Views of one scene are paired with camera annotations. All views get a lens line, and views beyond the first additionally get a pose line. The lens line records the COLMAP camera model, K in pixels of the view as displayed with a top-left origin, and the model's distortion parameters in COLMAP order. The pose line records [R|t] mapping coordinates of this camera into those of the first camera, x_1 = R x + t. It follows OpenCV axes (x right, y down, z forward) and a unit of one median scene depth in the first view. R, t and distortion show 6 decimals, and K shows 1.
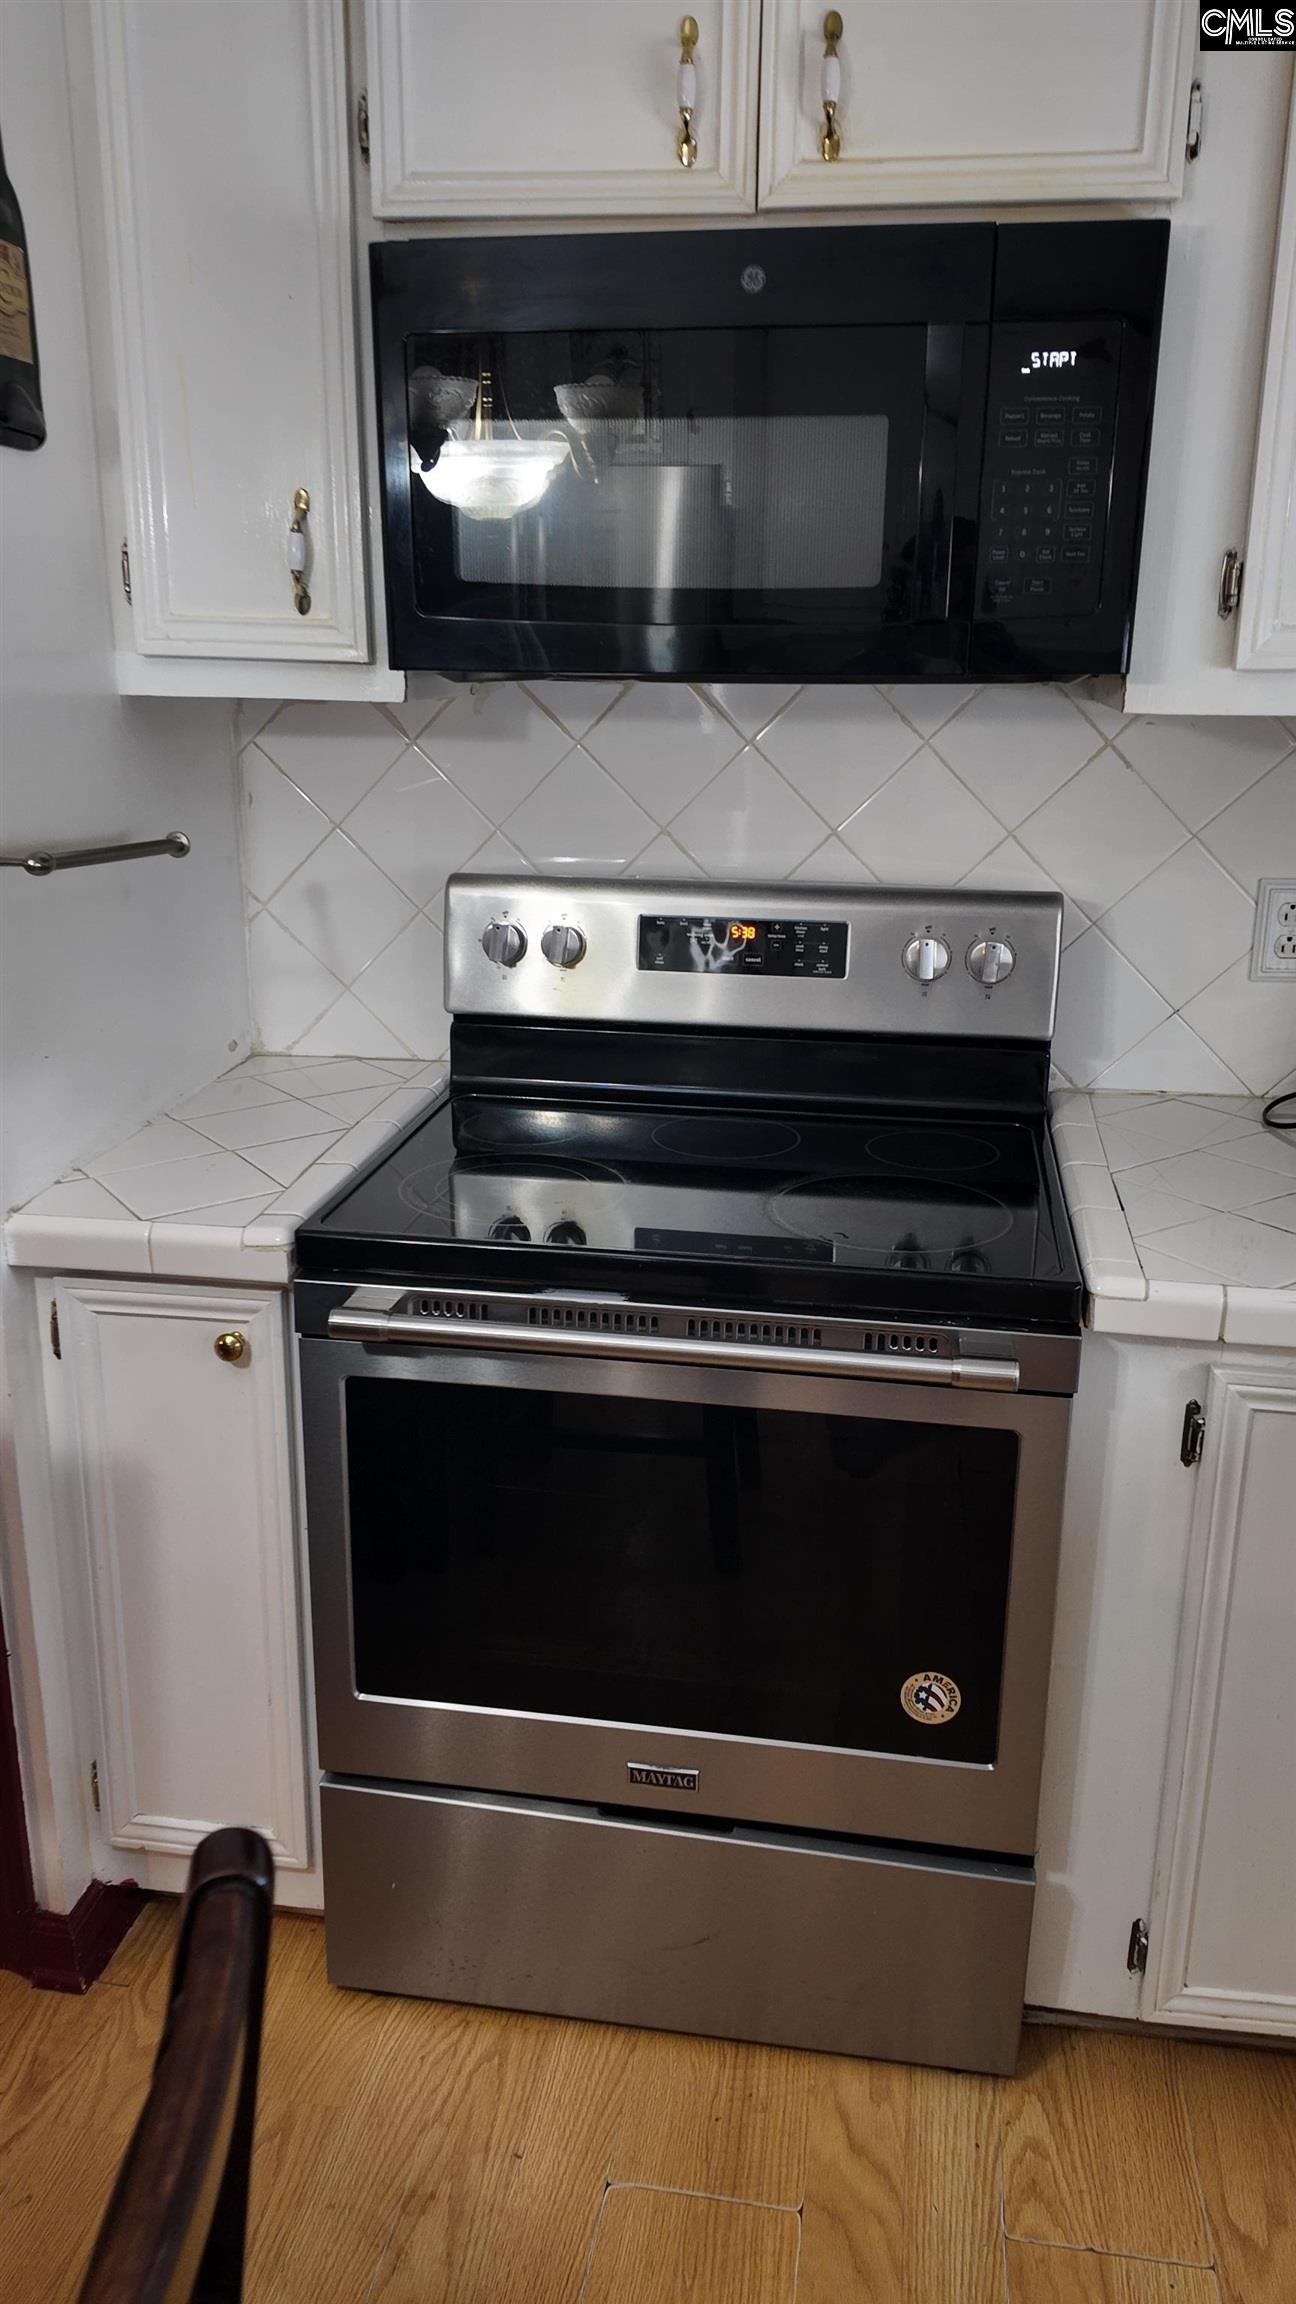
lens RADIAL K [[1702.7, 0, 648.0], [0, 1702.7, 1152.0], [0, 0, 1]] dist [0.130068, -0.204752]
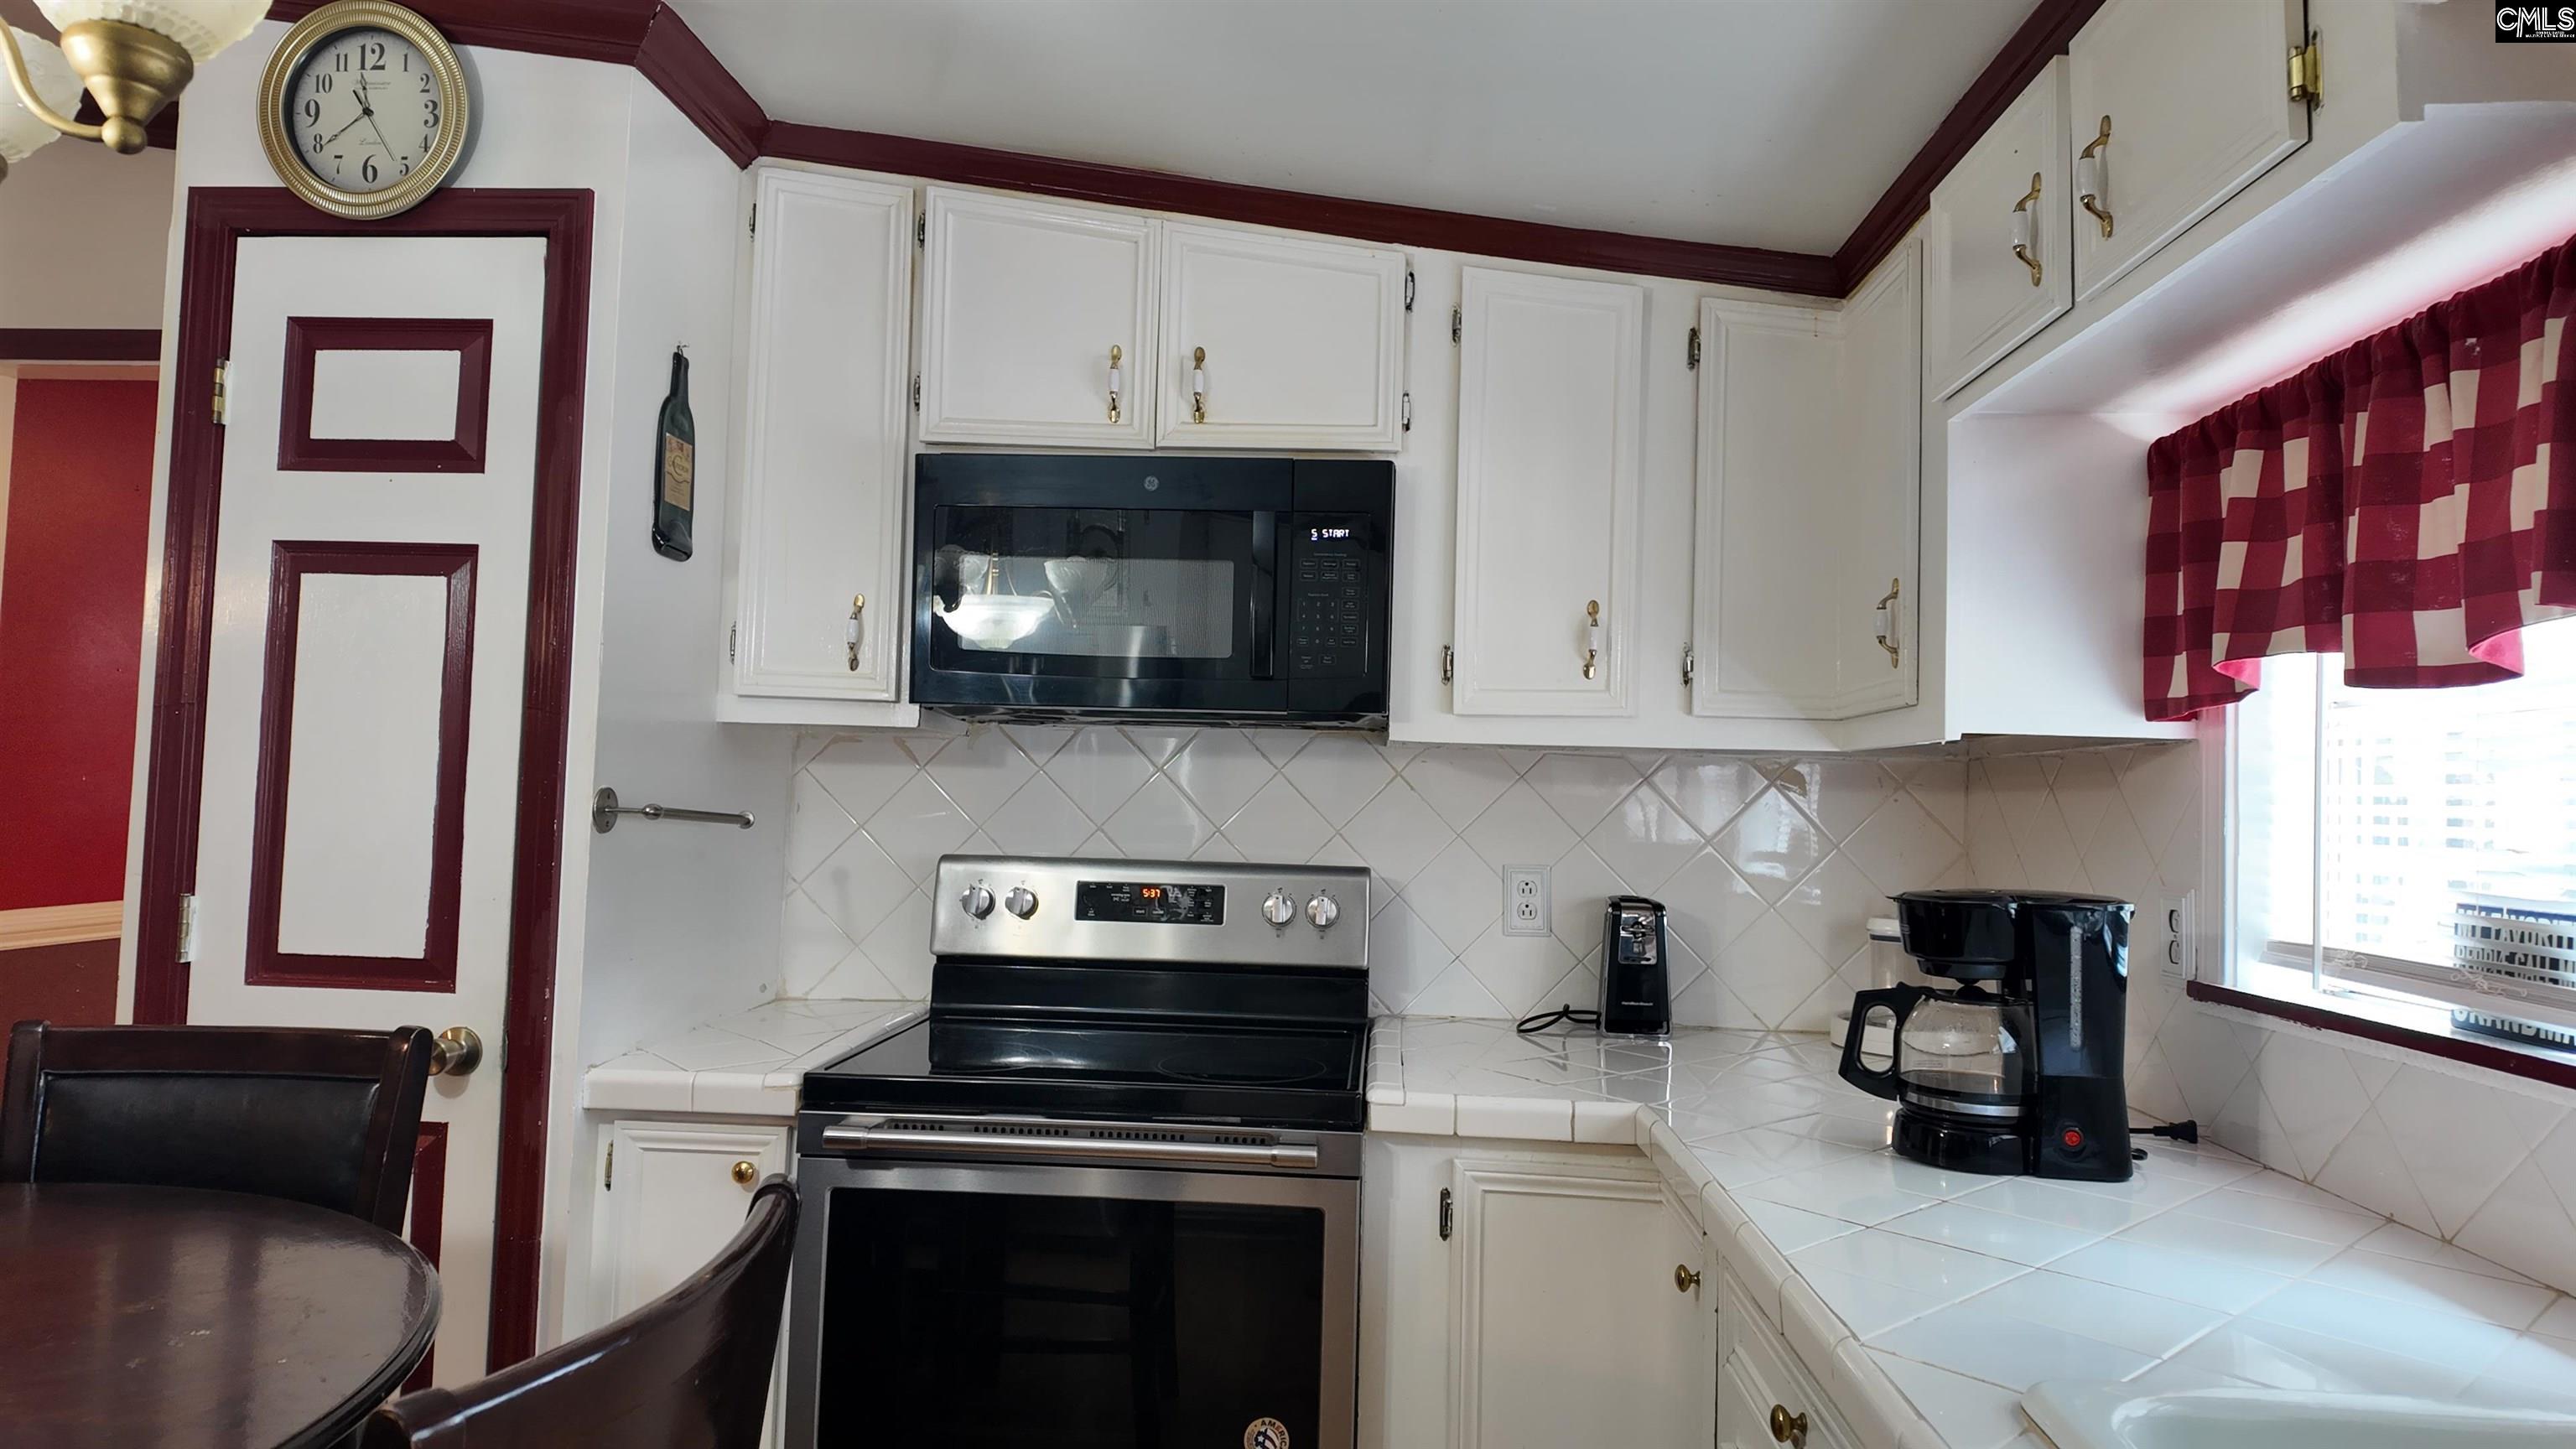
lens RADIAL K [[1551.4, 0, 1321.3], [0, 1551.4, 719.3], [0, 0, 1]] dist [0.155299, -0.297355]
pose [[0.993724, 0.024172, 0.109219, 0.059032], [0.014812, 0.939344, -0.342656, 0.209713], [-0.110877, 0.342123, 0.933090, -0.314753]]
